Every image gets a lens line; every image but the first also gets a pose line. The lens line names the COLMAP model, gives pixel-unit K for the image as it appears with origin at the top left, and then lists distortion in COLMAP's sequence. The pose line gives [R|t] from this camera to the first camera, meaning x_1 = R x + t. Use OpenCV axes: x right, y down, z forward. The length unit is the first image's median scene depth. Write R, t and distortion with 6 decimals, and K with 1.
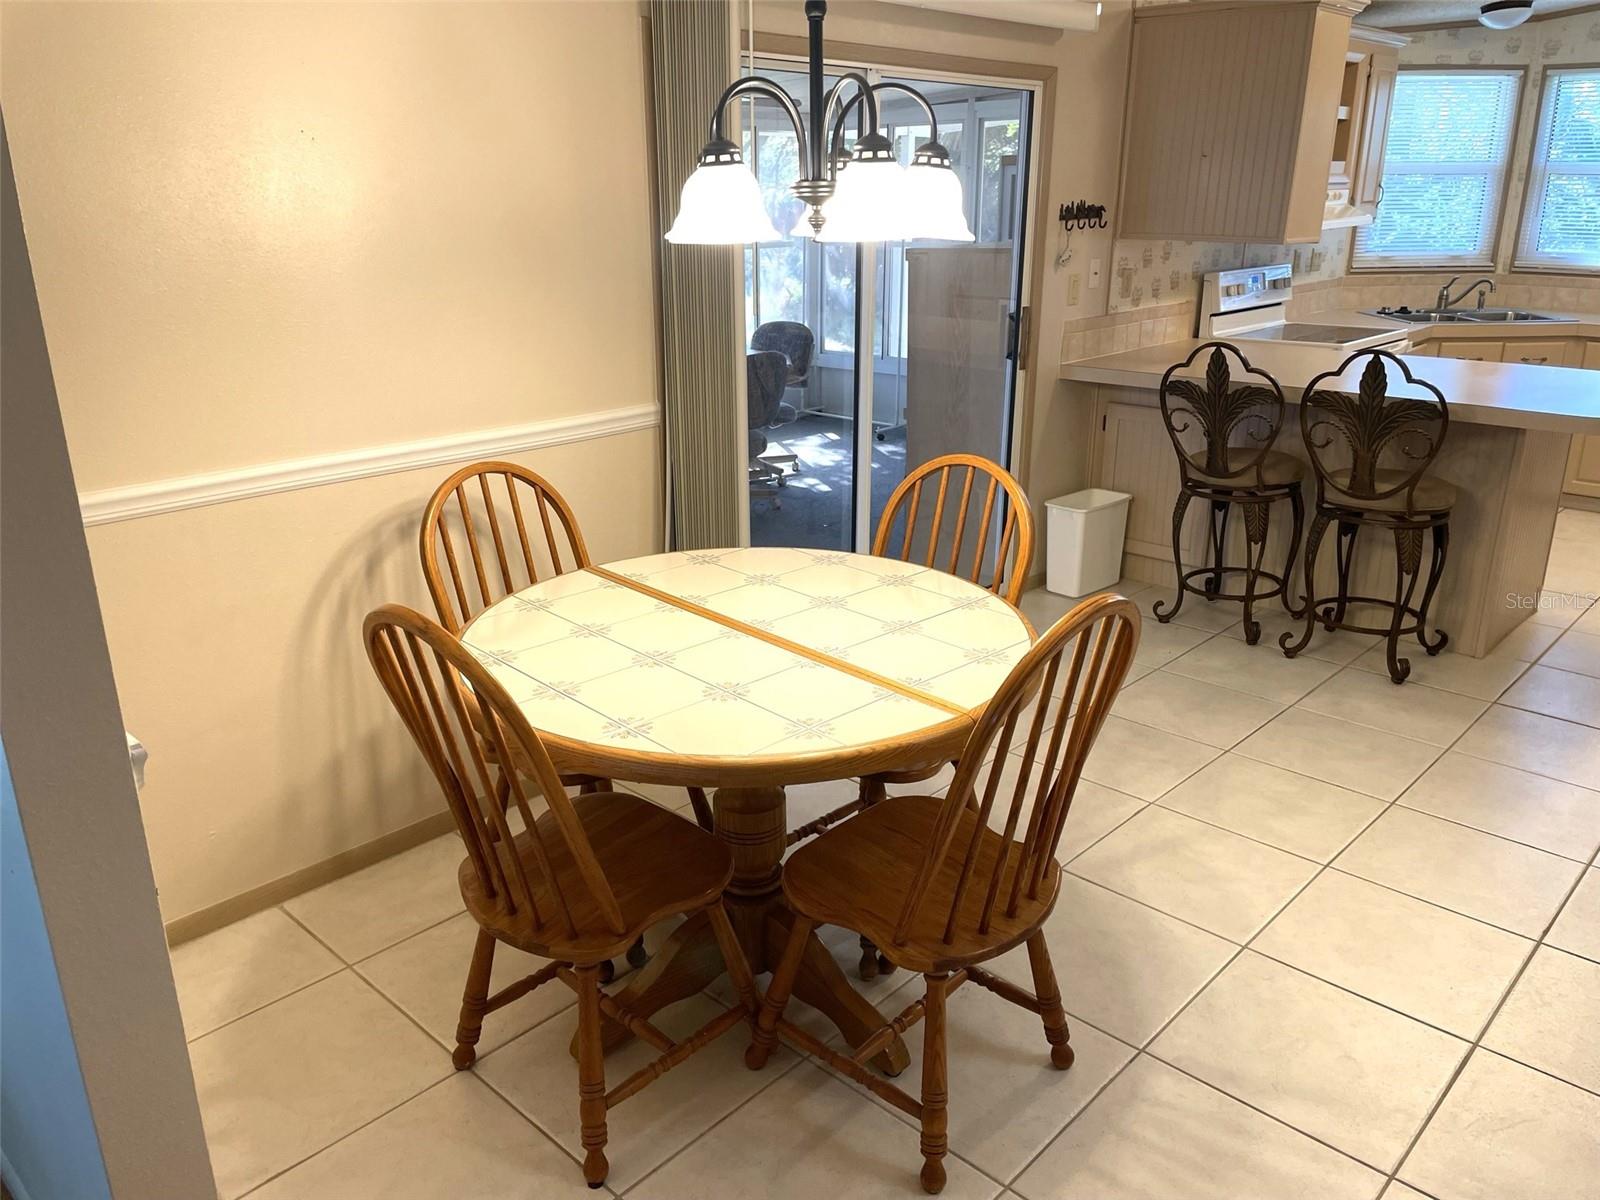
lens RADIAL K [[1211.3, 0, 795.4], [0, 1211.3, 584.3], [0, 0, 1]] dist [0.105864, -0.132906]
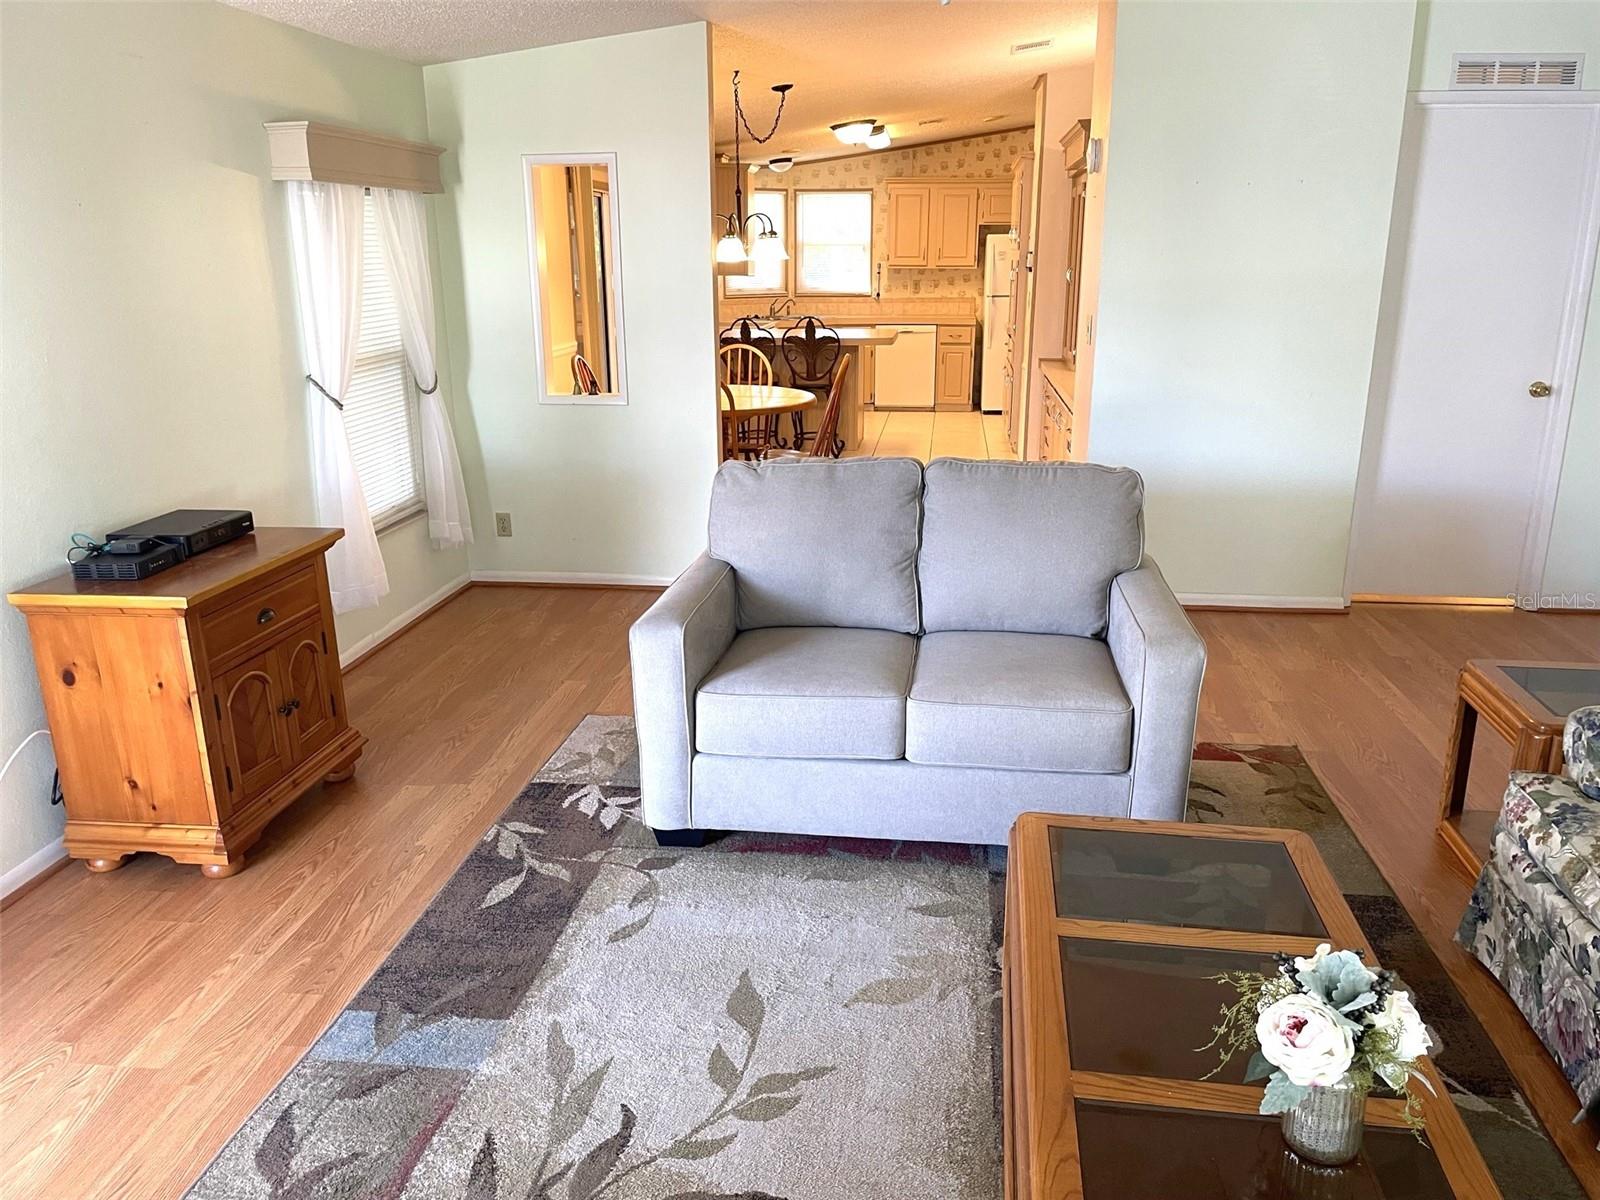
lens RADIAL K [[1186.7, 0, 806.4], [0, 1186.7, 605.5], [0, 0, 1]] dist [0.067589, -0.090452]
pose [[0.803077, -0.170479, 0.570968, -0.689553], [0.186630, 0.981951, 0.030691, 0.209166], [-0.565895, 0.081912, 0.820399, -0.618298]]
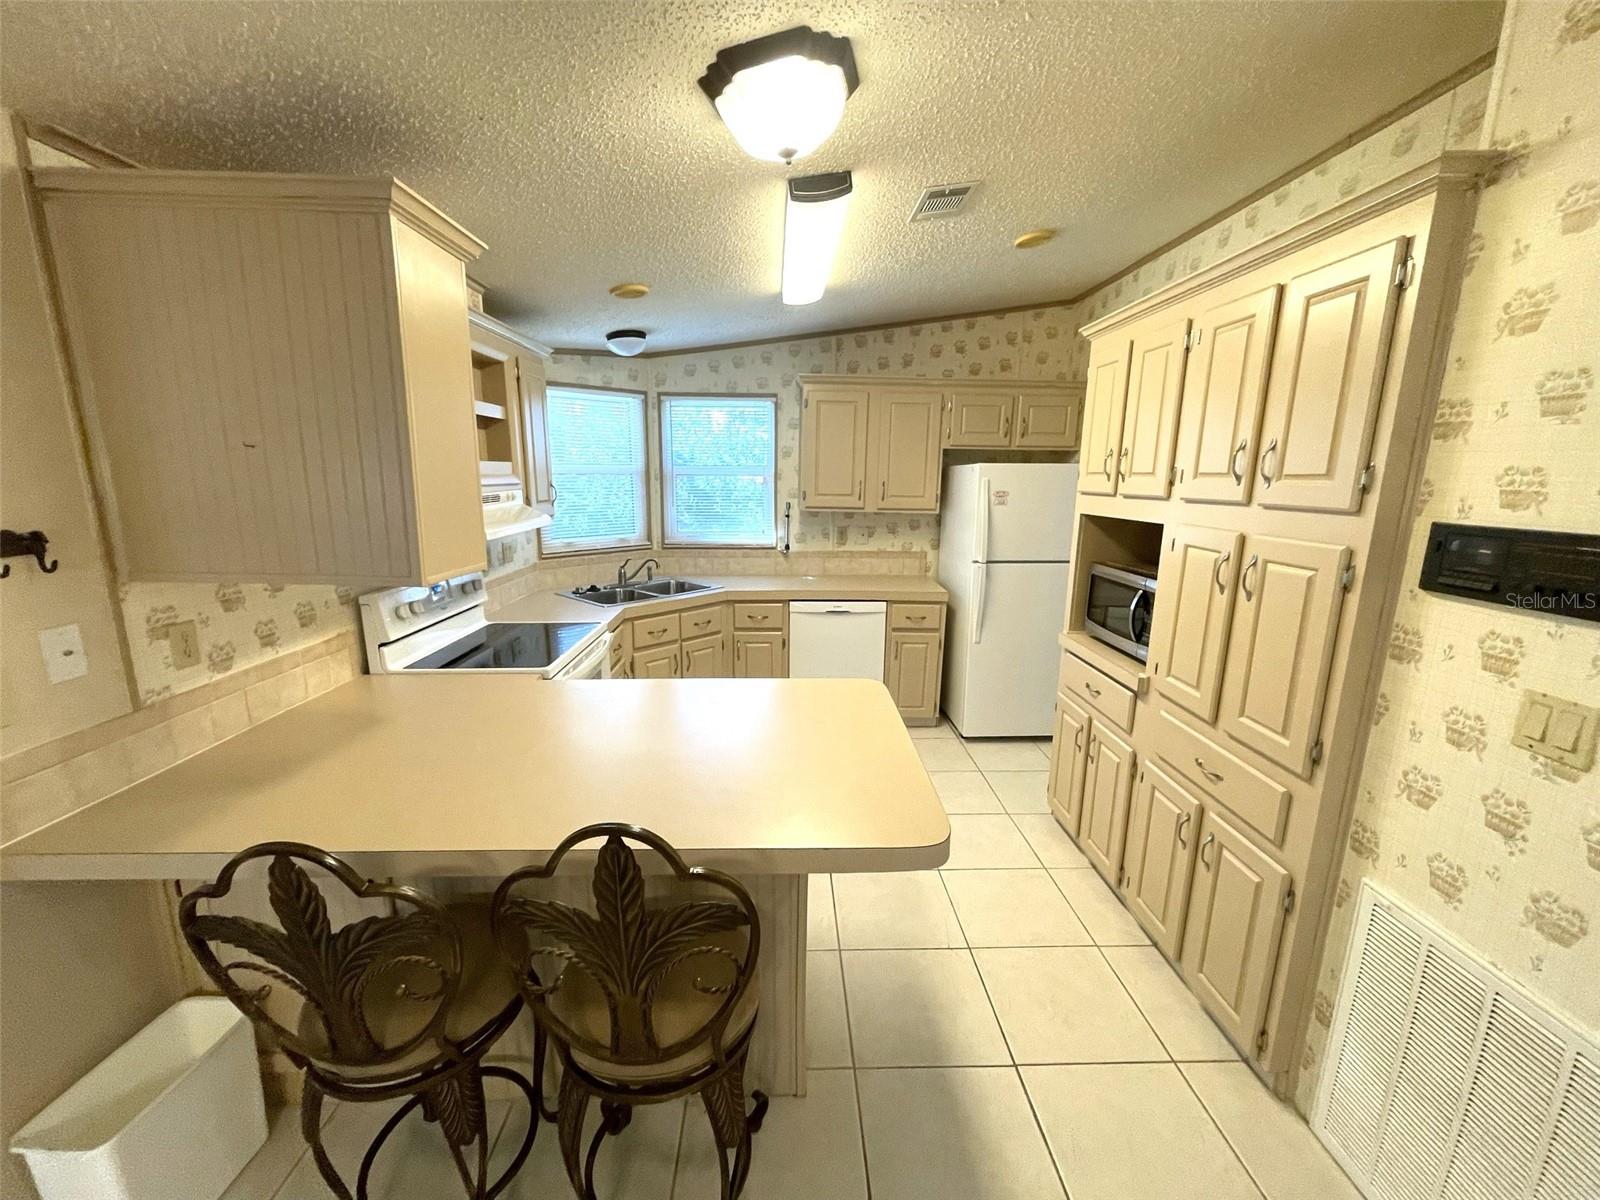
lens RADIAL K [[645.3, 0, 799.0], [0, 645.3, 607.7], [0, 0, 1]] dist [-0.001691, -0.000506]
pose [[0.708810, -0.135484, 0.692266, 0.255431], [0.209482, 0.977538, -0.023174, -0.183664], [-0.673576, 0.161443, 0.721270, 0.536985]]
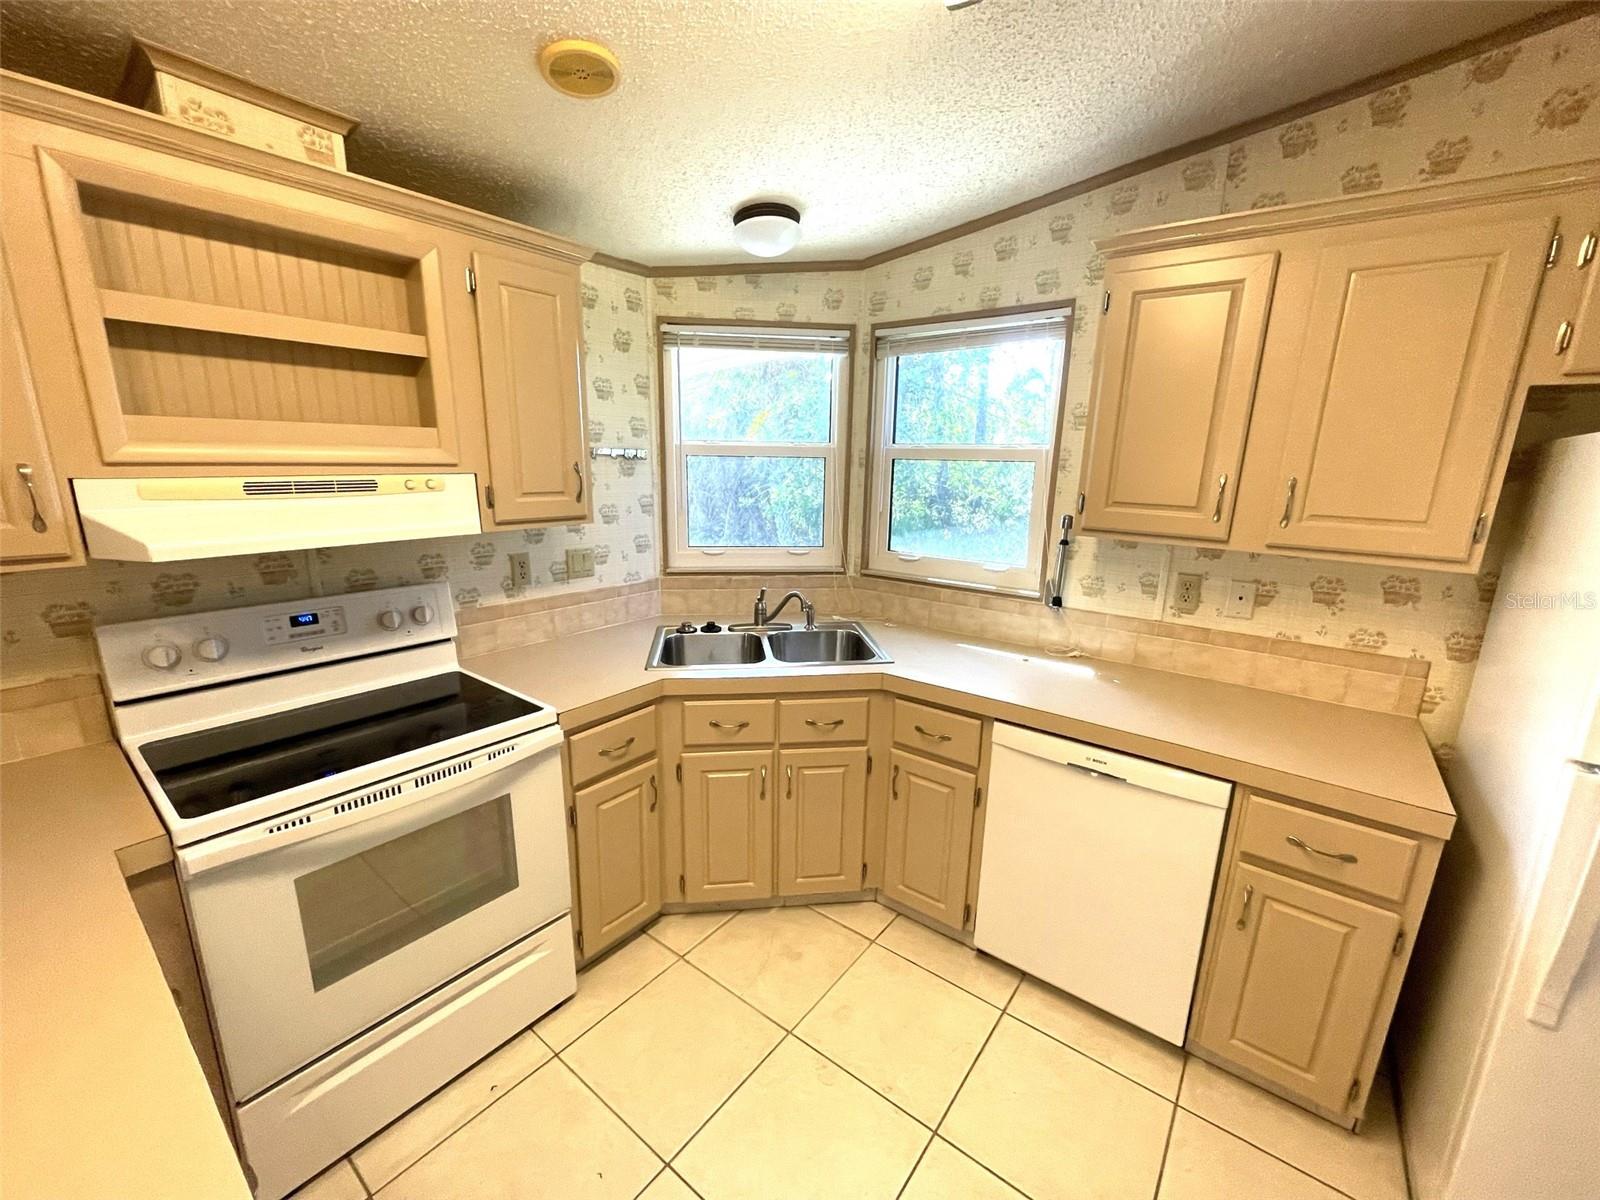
lens RADIAL K [[645.3, 0, 799.0], [0, 645.3, 607.7], [0, 0, 1]] dist [-0.001691, -0.000506]
pose [[0.995140, 0.000938, 0.098468, 0.620514], [0.007803, 0.996059, -0.088347, -0.242125], [-0.098163, 0.088686, 0.991211, 0.727440]]
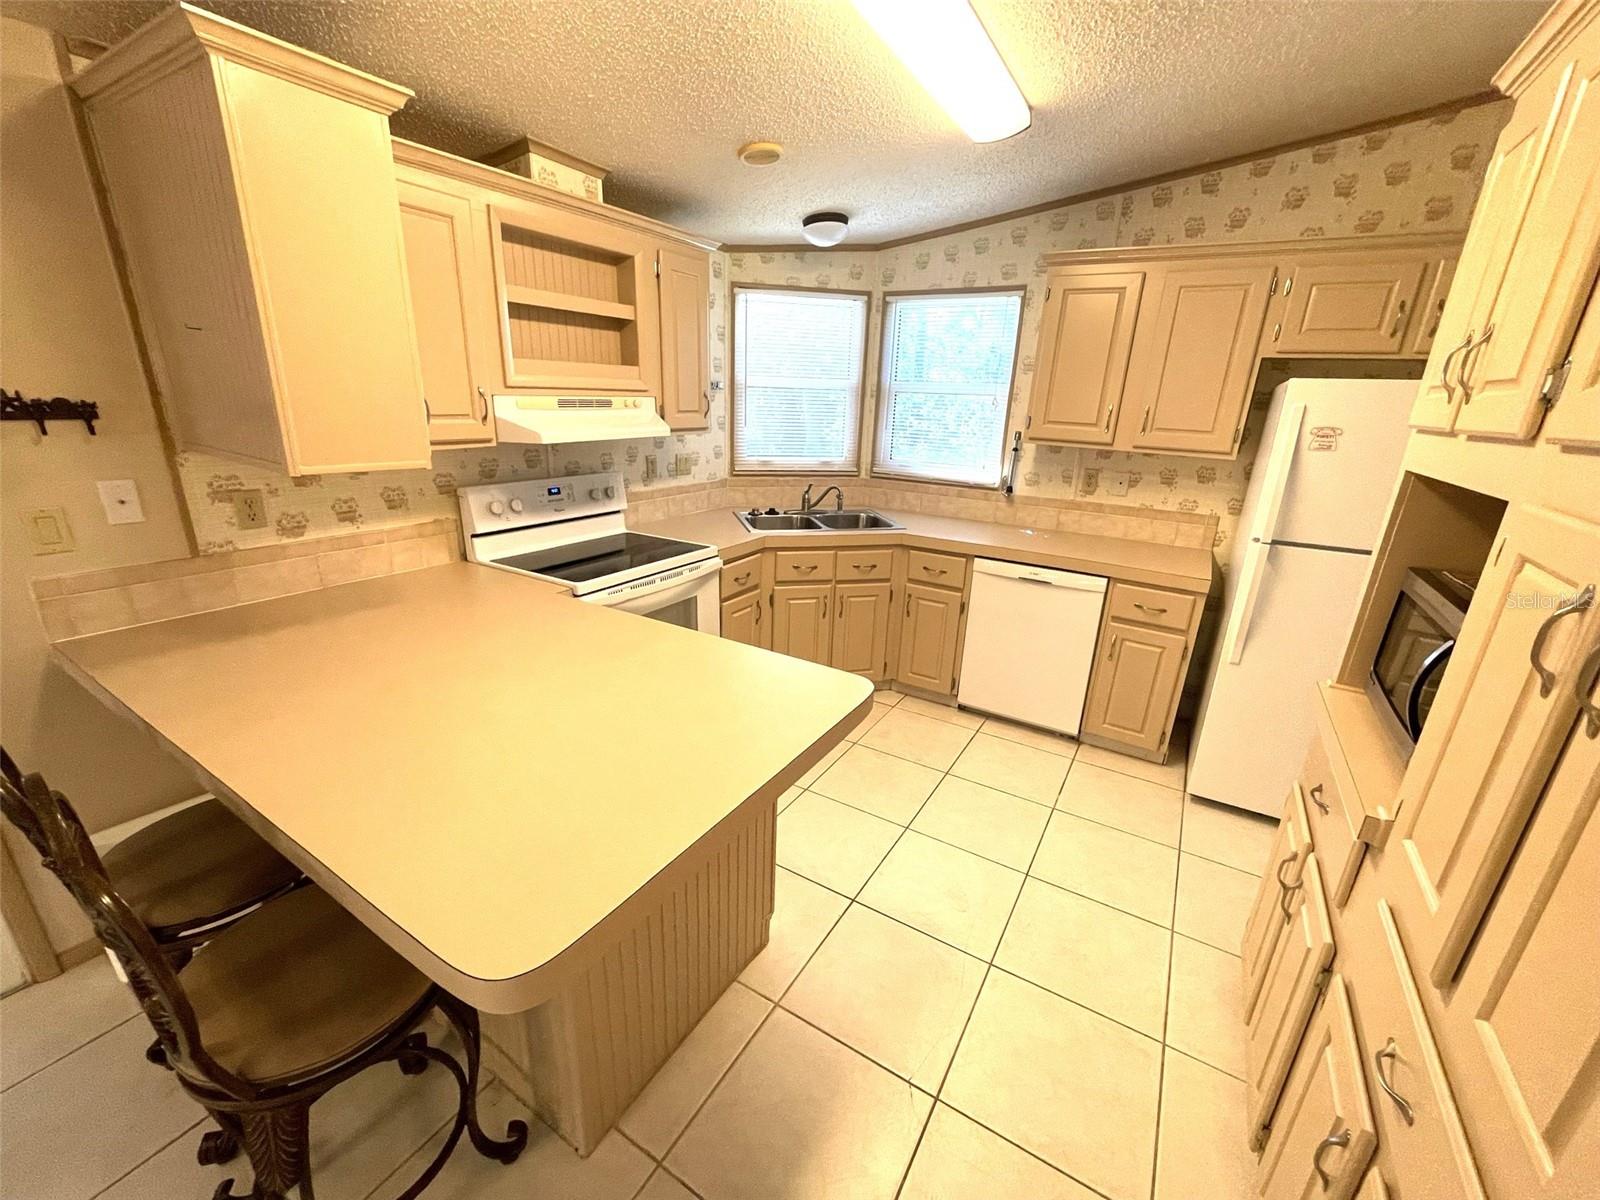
lens RADIAL K [[645.3, 0, 799.0], [0, 645.3, 607.7], [0, 0, 1]] dist [-0.001691, -0.000506]
pose [[0.978516, -0.028177, 0.204236, 0.485614], [0.026558, 0.999590, 0.010665, -0.174587], [-0.204453, -0.005012, 0.978864, 0.535208]]
